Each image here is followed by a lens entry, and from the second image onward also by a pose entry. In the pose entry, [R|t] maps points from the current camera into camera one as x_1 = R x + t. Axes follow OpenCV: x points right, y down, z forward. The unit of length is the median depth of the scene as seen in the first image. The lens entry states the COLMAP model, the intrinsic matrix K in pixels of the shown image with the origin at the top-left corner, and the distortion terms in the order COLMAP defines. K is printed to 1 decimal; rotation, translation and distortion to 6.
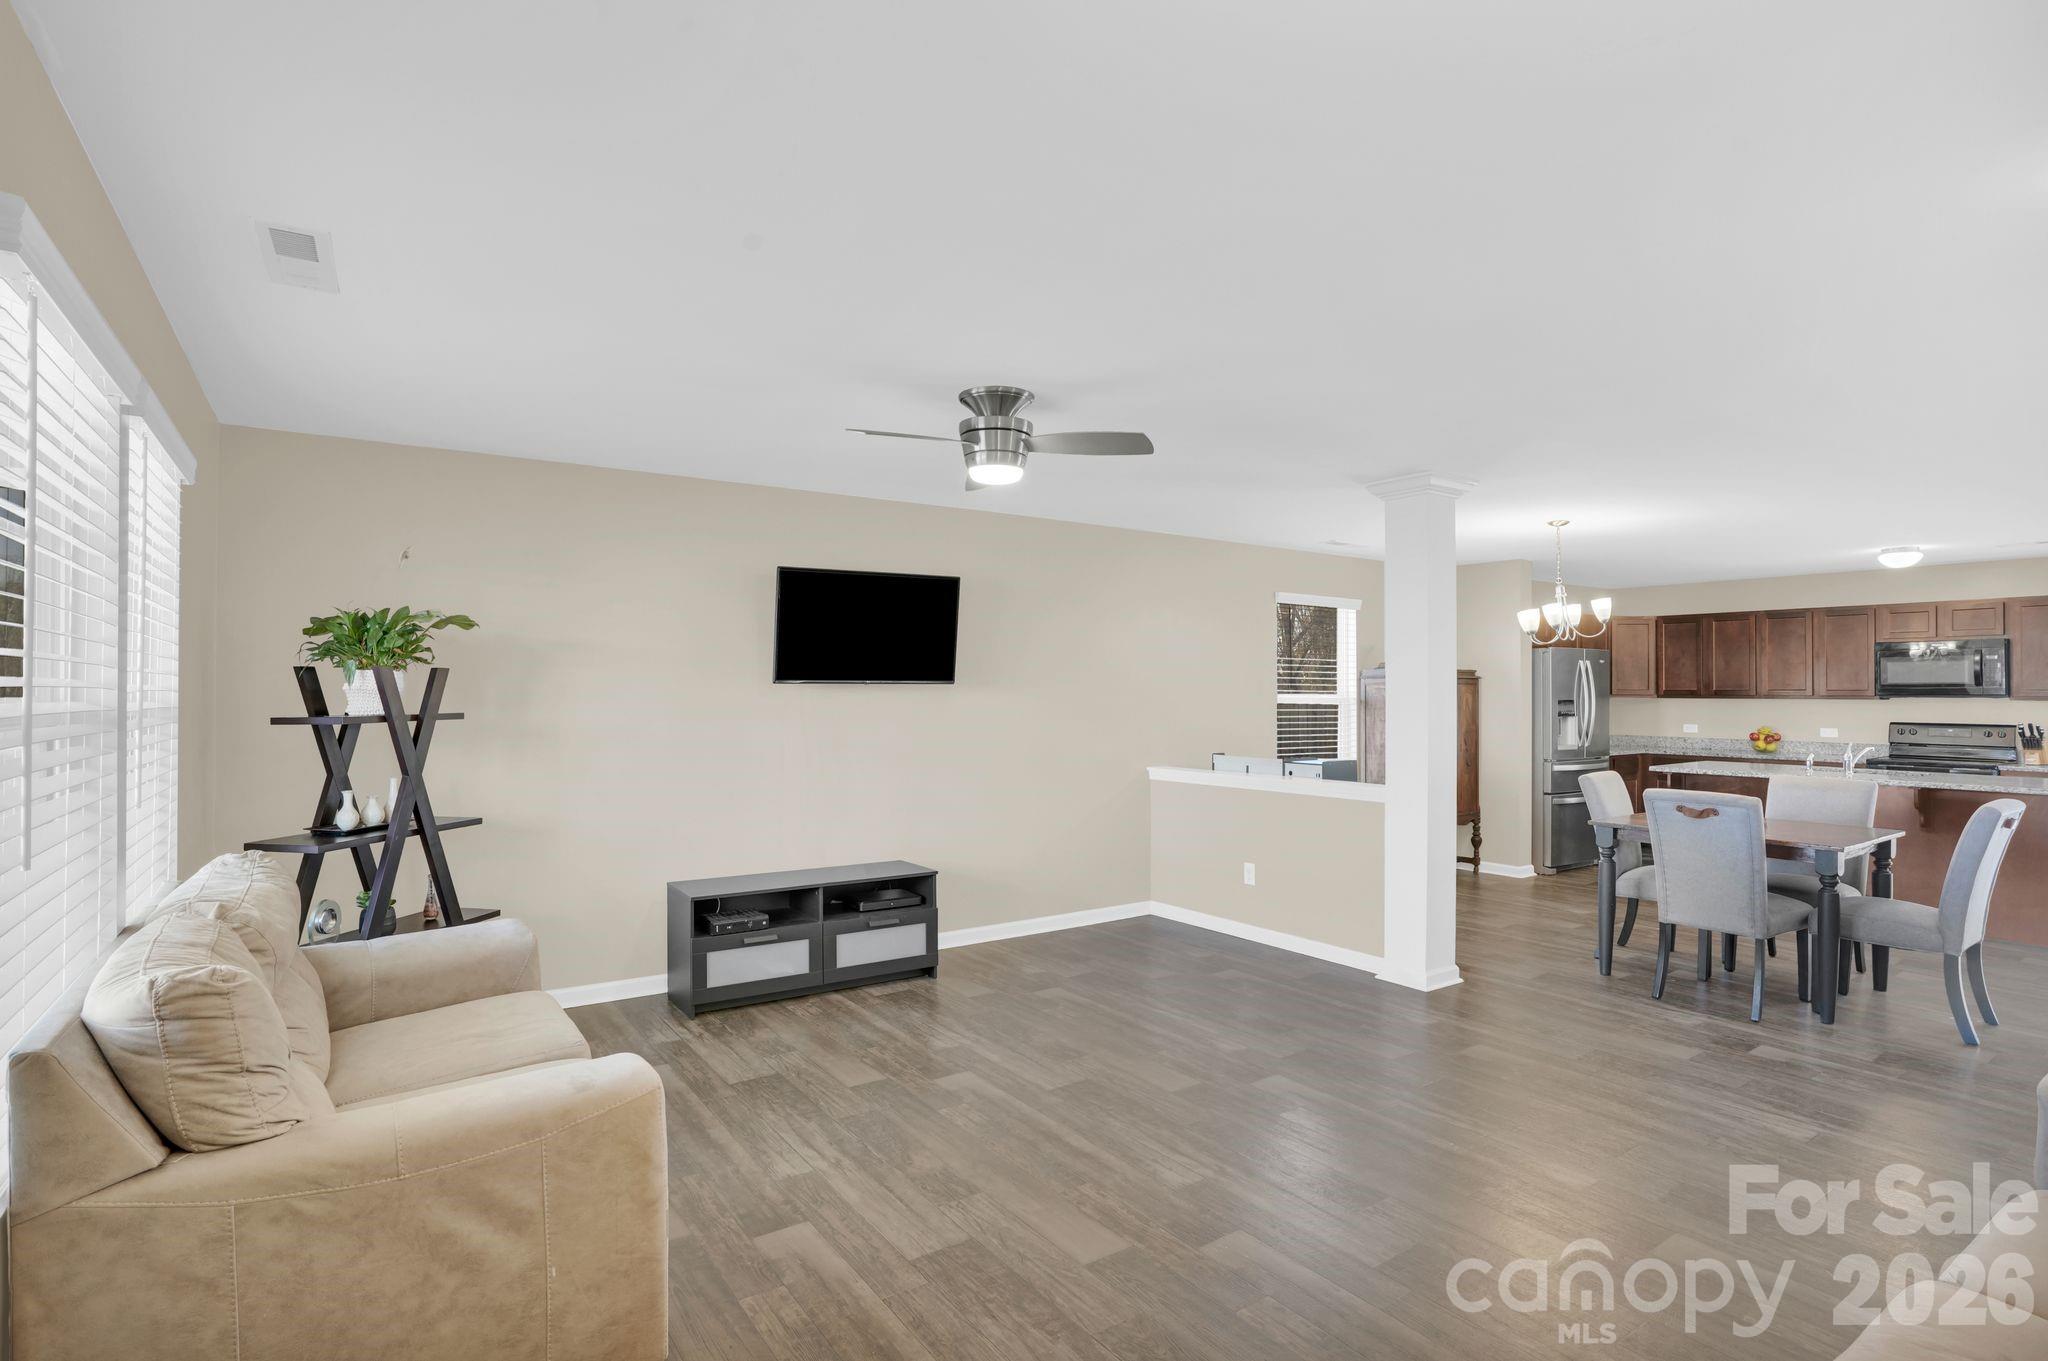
lens RADIAL K [[1046.8, 0, 1048.4], [0, 1046.8, 667.6], [0, 0, 1]] dist [-0.026460, 0.020418]
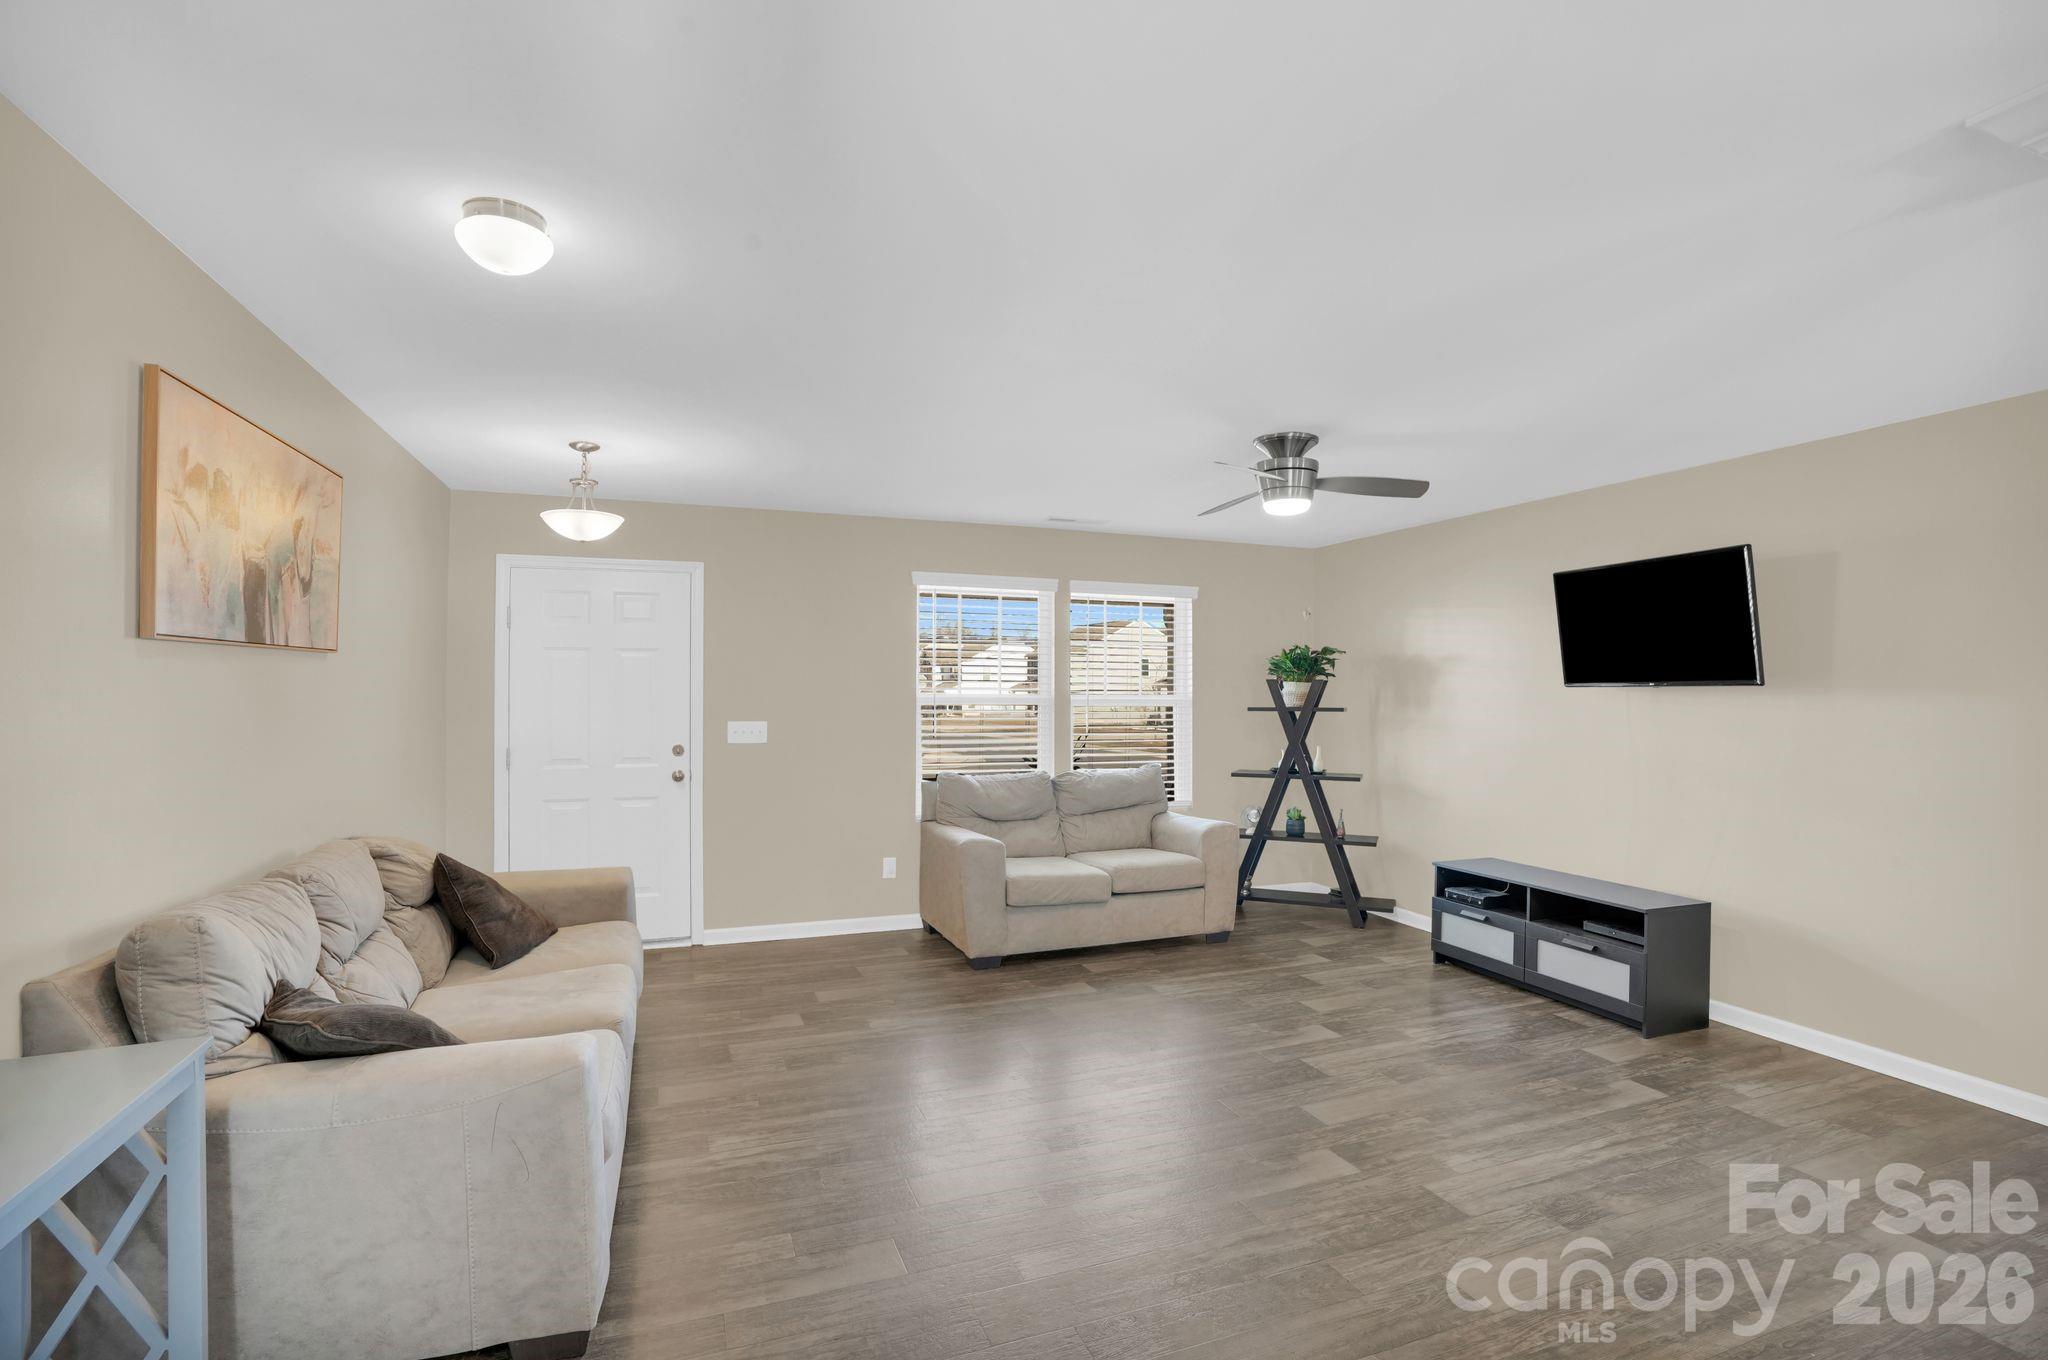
lens RADIAL K [[957.5, 0, 1027.8], [0, 957.5, 684.5], [0, 0, 1]] dist [-0.069436, 0.023729]
pose [[-0.257904, -0.011683, -0.966100, 0.762643], [0.015989, 0.999738, -0.016358, 0.019270], [0.966038, -0.019666, -0.257650, 0.739838]]
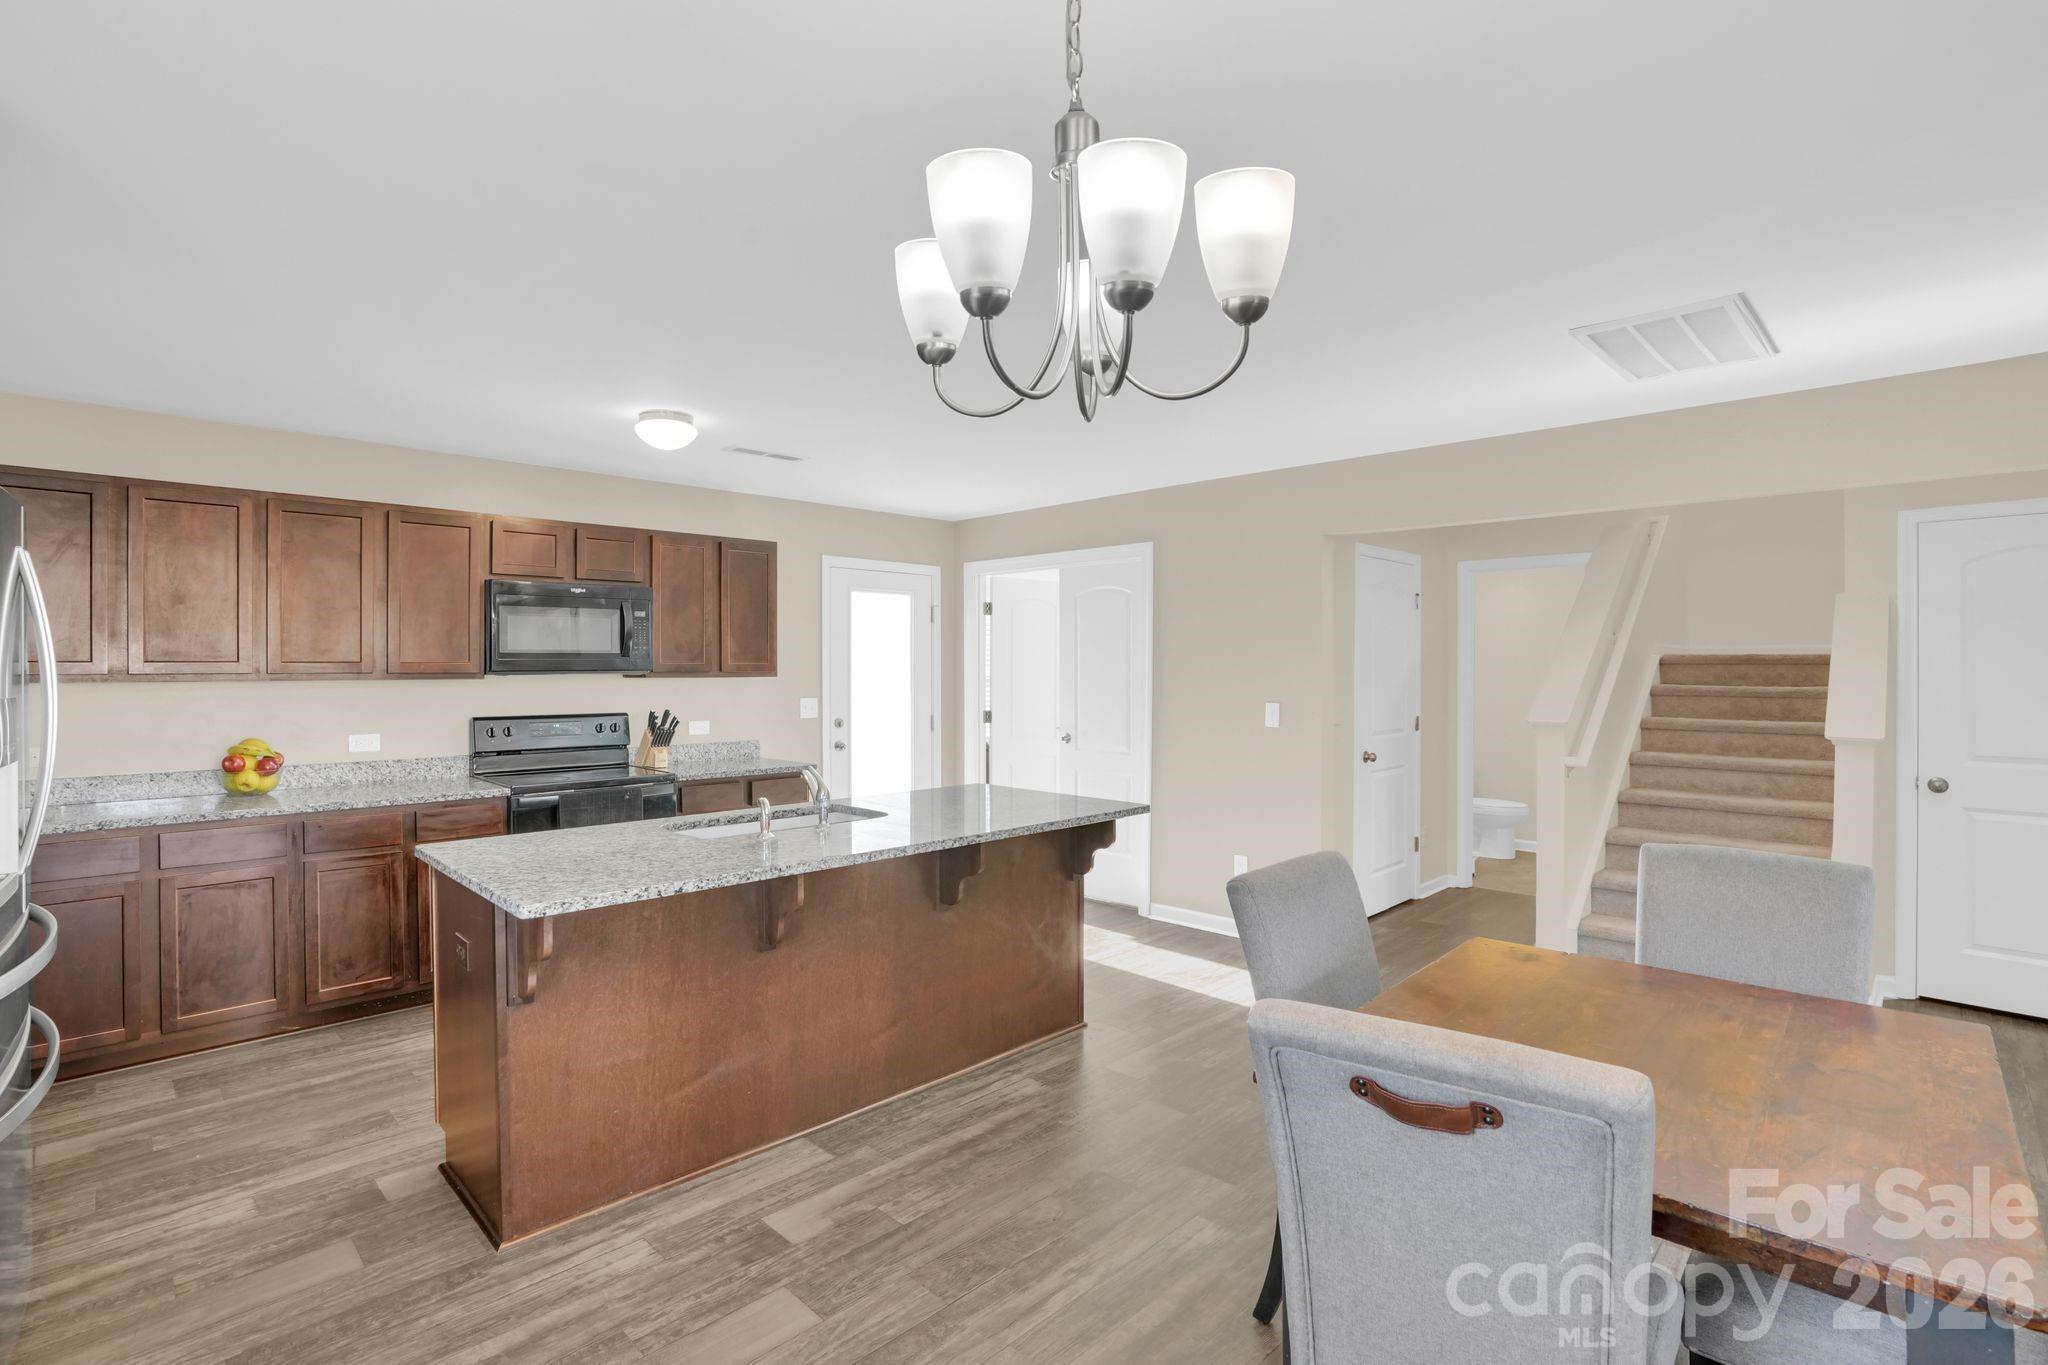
lens RADIAL K [[957.5, 0, 1034.6], [0, 957.5, 667.6], [0, 0, 1]] dist [-0.069436, 0.023729]
pose [[-0.158510, -0.004636, 0.987347, 0.398721], [-0.023106, 0.999733, 0.000984, 0.027772], [-0.987087, -0.022658, -0.158575, 1.291598]]
